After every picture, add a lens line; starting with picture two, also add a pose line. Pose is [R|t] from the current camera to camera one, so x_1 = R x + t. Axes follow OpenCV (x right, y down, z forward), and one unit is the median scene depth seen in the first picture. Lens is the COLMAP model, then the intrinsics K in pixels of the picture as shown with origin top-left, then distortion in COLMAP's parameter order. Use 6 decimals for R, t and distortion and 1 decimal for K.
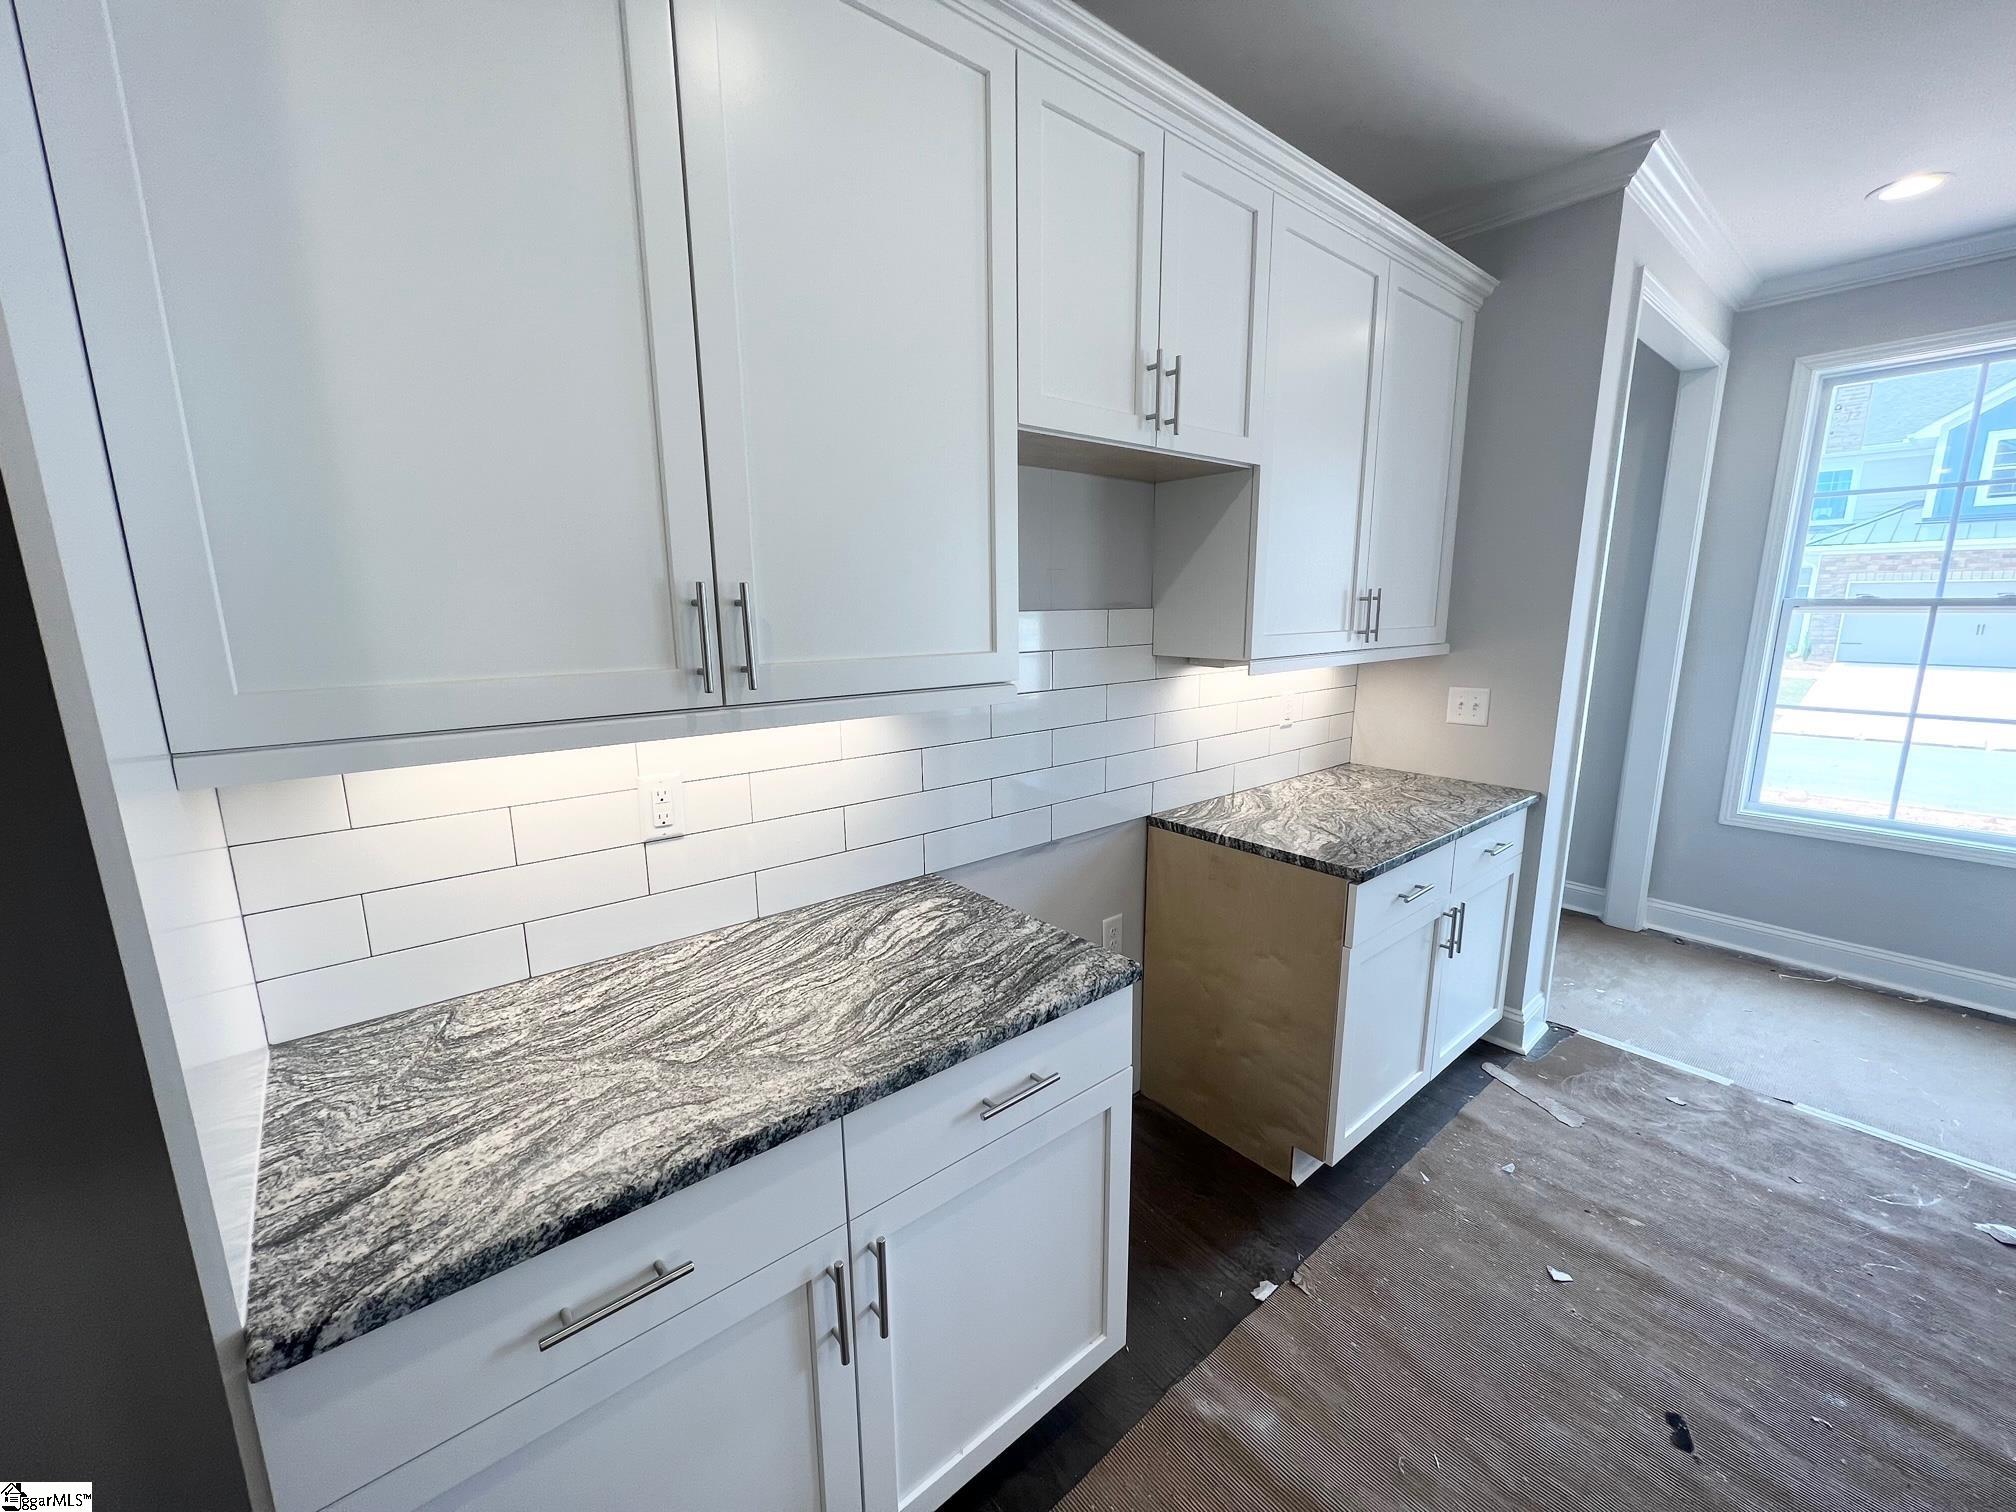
lens RADIAL K [[801.4, 0, 1019.1], [0, 801.4, 760.1], [0, 0, 1]] dist [-0.000734, 0.000092]
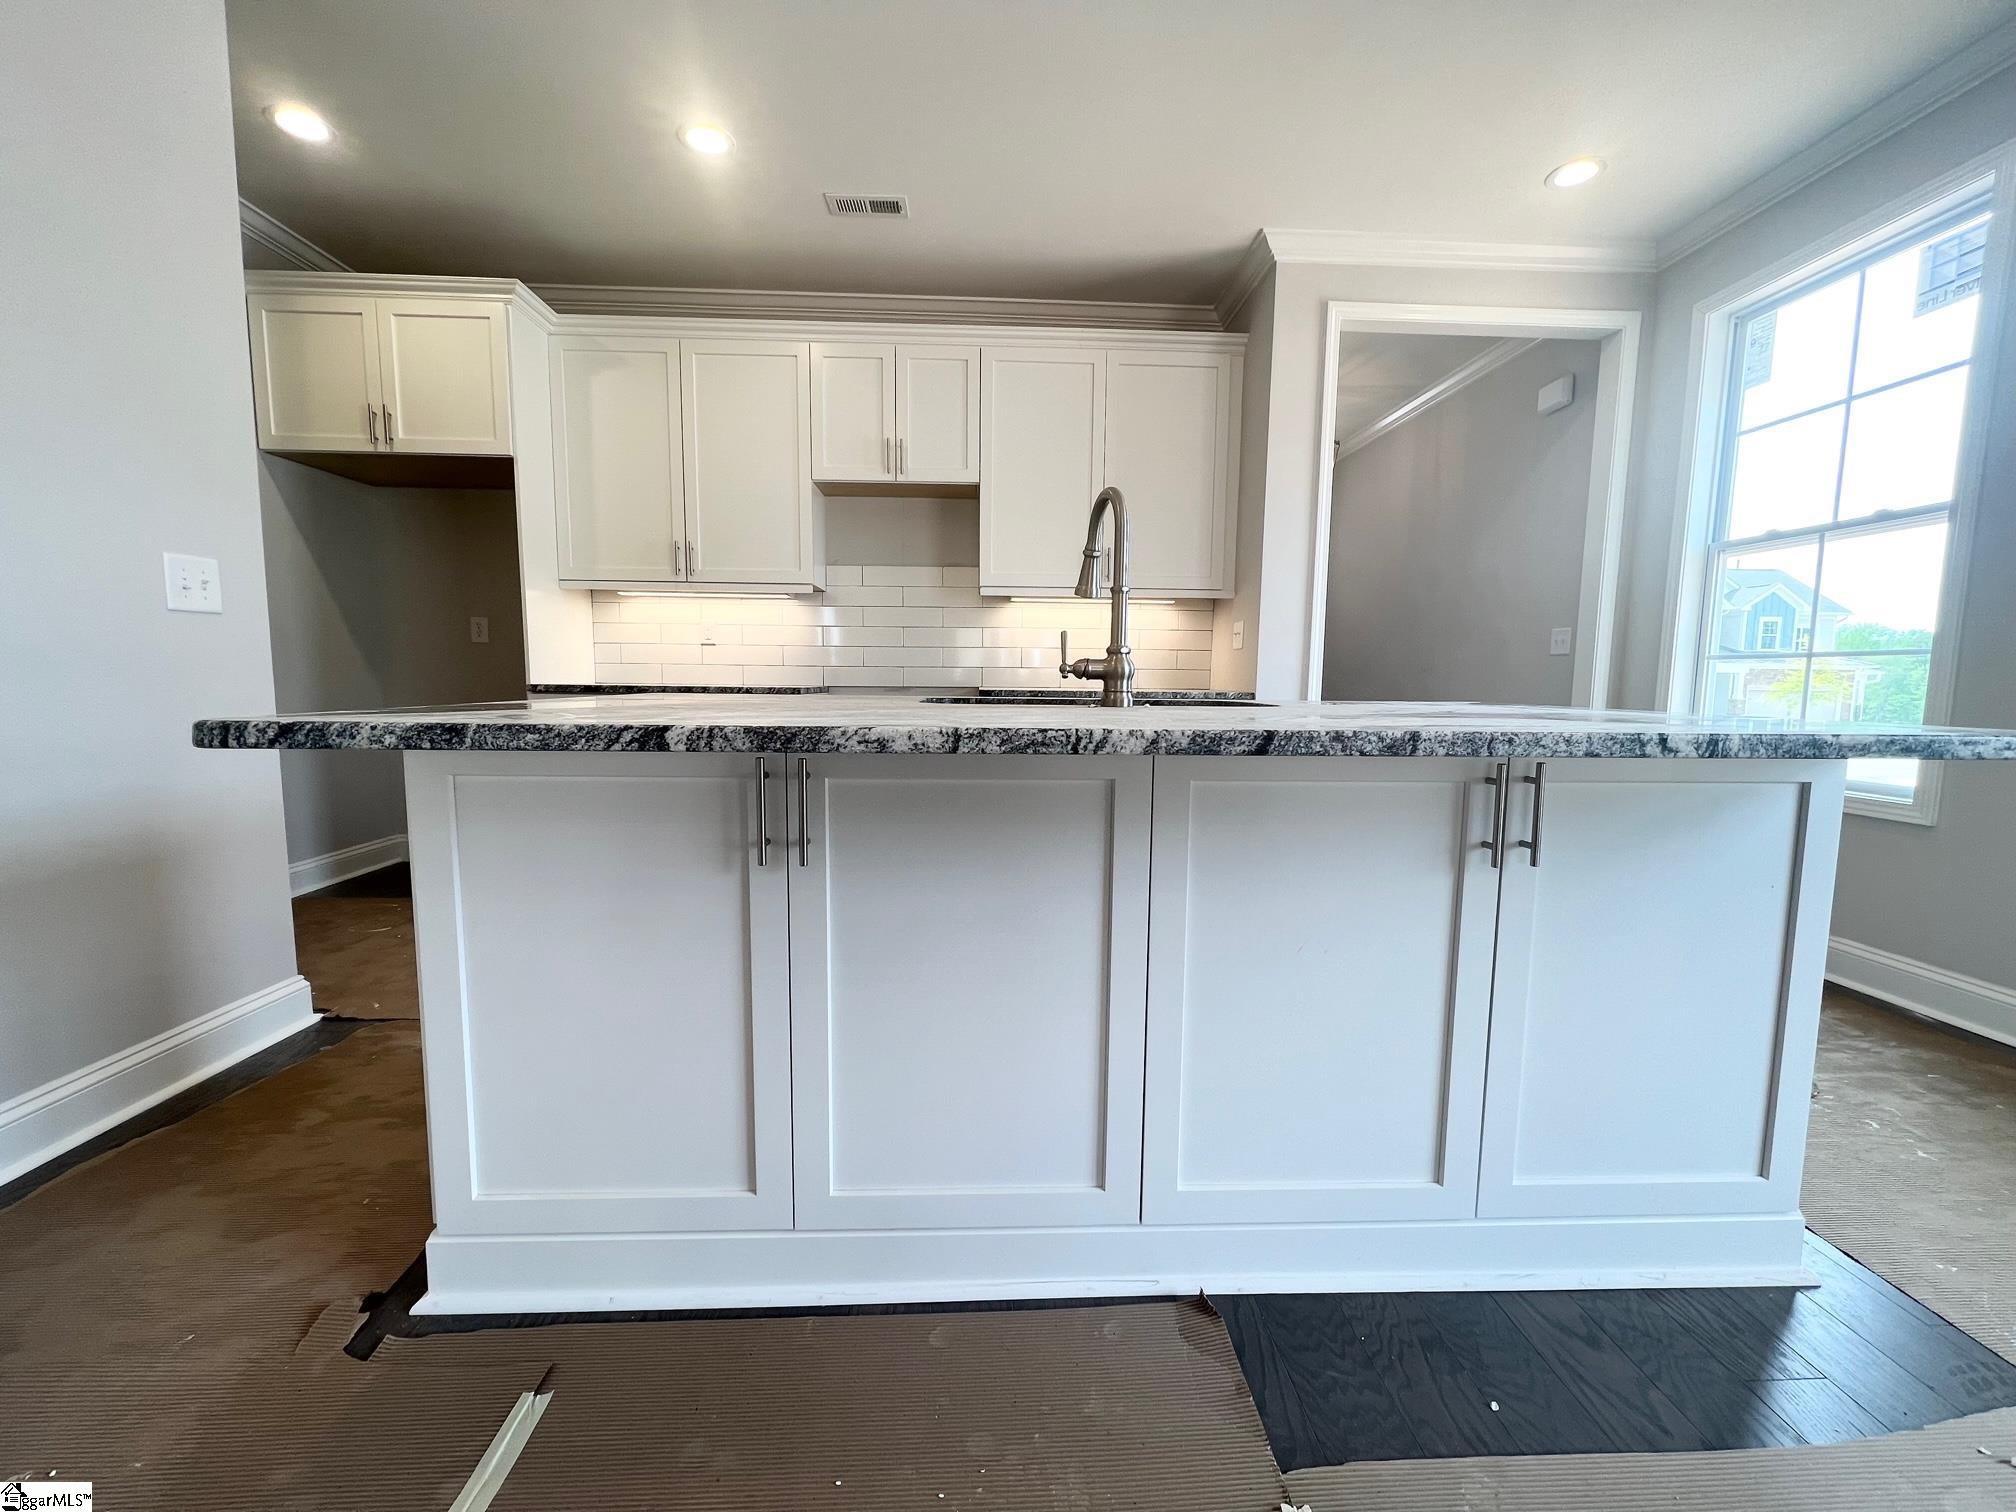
lens RADIAL K [[801.4, 0, 1006.5], [0, 801.4, 758.4], [0, 0, 1]] dist [-0.000734, 0.000092]
pose [[0.787849, 0.073588, -0.611456, 1.786306], [-0.135484, 0.989223, -0.055517, 0.430371], [0.600781, 0.126582, 0.789328, -0.434762]]
